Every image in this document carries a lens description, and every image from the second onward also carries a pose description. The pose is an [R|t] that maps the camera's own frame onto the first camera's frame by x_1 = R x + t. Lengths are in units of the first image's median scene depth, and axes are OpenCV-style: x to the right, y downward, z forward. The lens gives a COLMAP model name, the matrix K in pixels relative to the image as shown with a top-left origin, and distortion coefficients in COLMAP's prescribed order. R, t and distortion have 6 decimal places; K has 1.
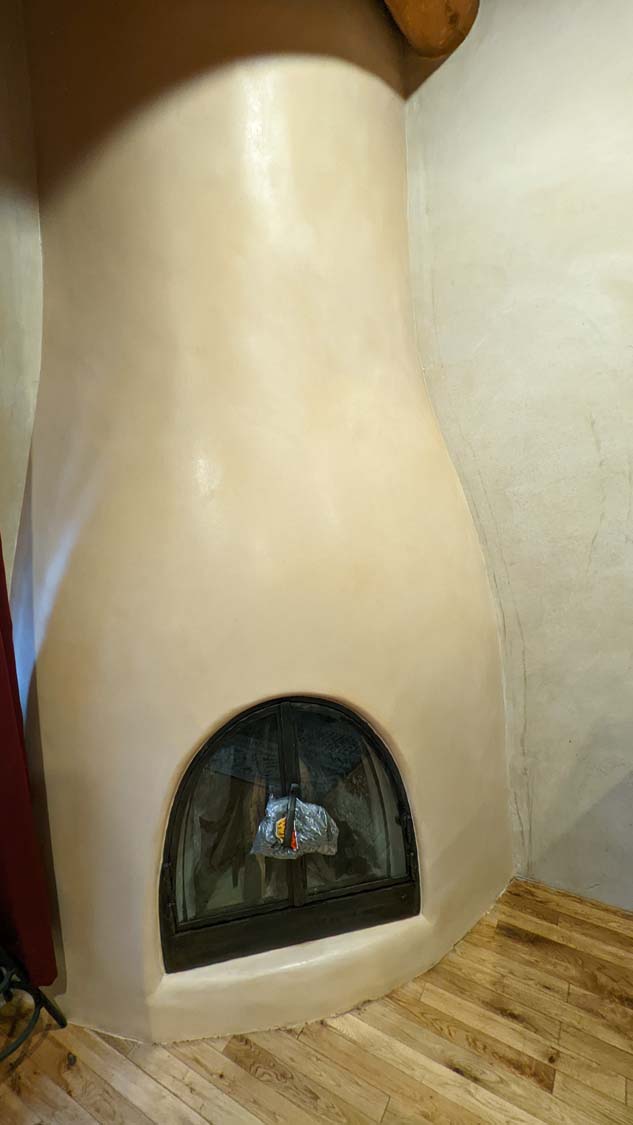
lens RADIAL K [[532.5, 0, 314.3], [0, 532.5, 574.5], [0, 0, 1]] dist [-0.001659, 0.000621]
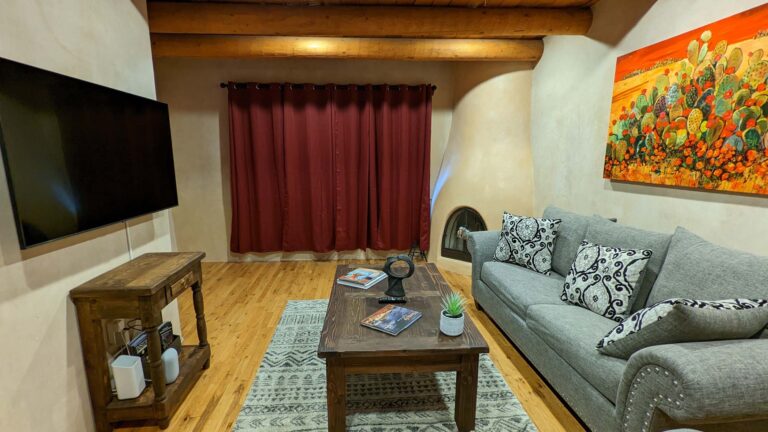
lens RADIAL K [[362.0, 0, 379.3], [0, 362.0, 219.1], [0, 0, 1]] dist [-0.001603, -0.000849]
pose [[0.564161, 0.168836, -0.808218, 1.895057], [-0.168416, 0.981821, 0.087542, 0.149883], [0.808306, 0.086729, 0.582340, -1.392255]]
